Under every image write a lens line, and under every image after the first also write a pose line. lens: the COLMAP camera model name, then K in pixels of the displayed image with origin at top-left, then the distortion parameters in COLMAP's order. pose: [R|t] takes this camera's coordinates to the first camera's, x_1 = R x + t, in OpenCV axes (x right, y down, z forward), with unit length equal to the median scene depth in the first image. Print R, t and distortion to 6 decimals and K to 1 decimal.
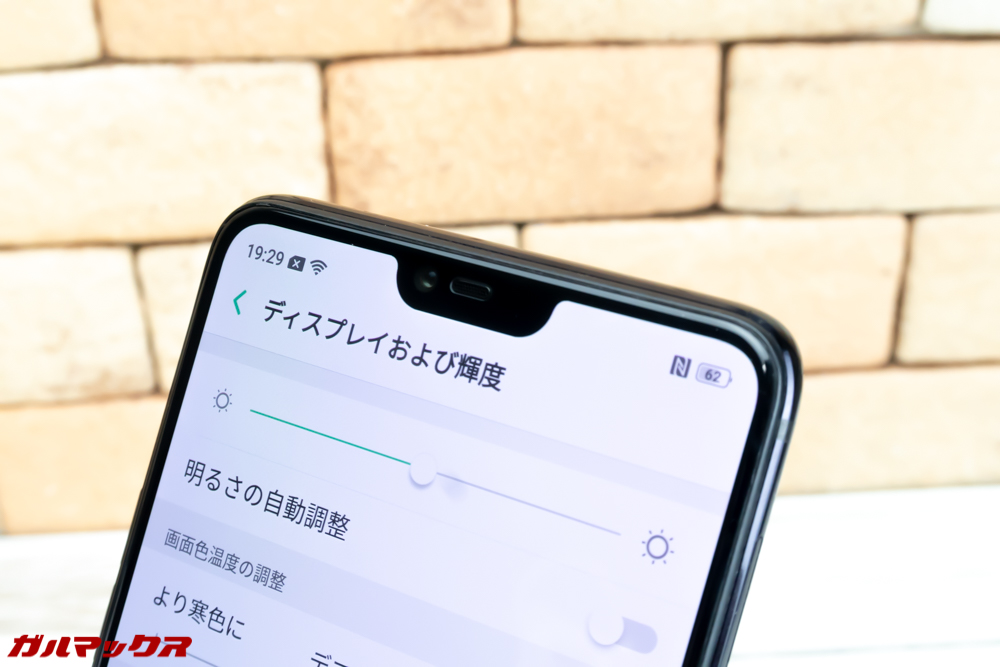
lens RADIAL K [[1597.0, 0, 509.8], [0, 1597.0, 336.5], [0, 0, 1]] dist [-0.007800, 0.000000]
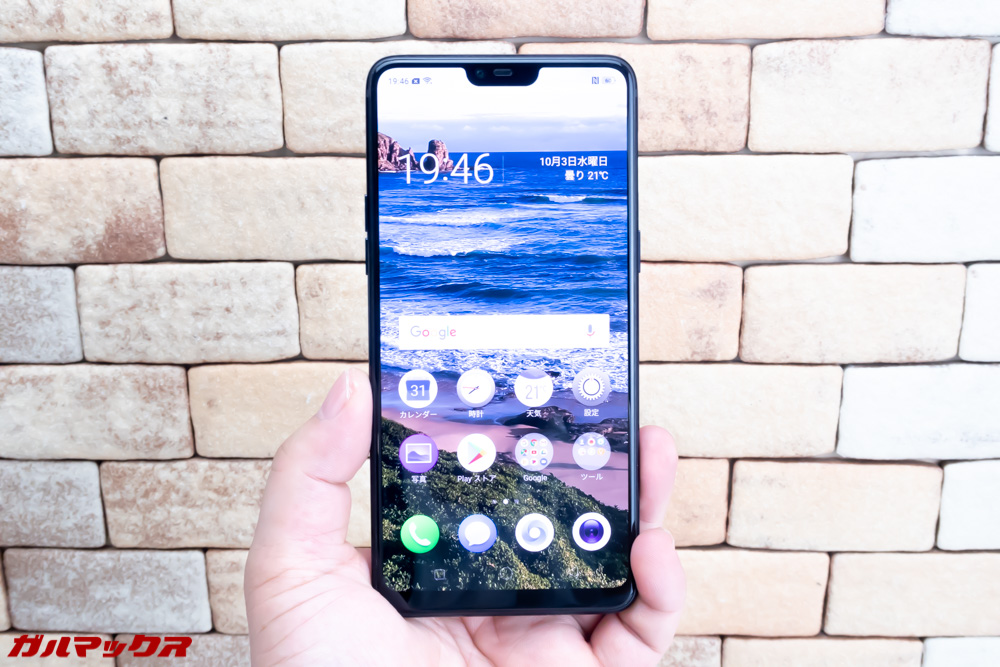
lens RADIAL K [[1141.1, 0, 499.7], [0, 1141.1, 339.5], [0, 0, 1]] dist [0.003213, 0.000000]
pose [[0.998251, 0.040628, -0.042940, -0.088299], [-0.048812, 0.976248, -0.211087, -0.021118], [0.033344, 0.212814, 0.976524, -0.367833]]
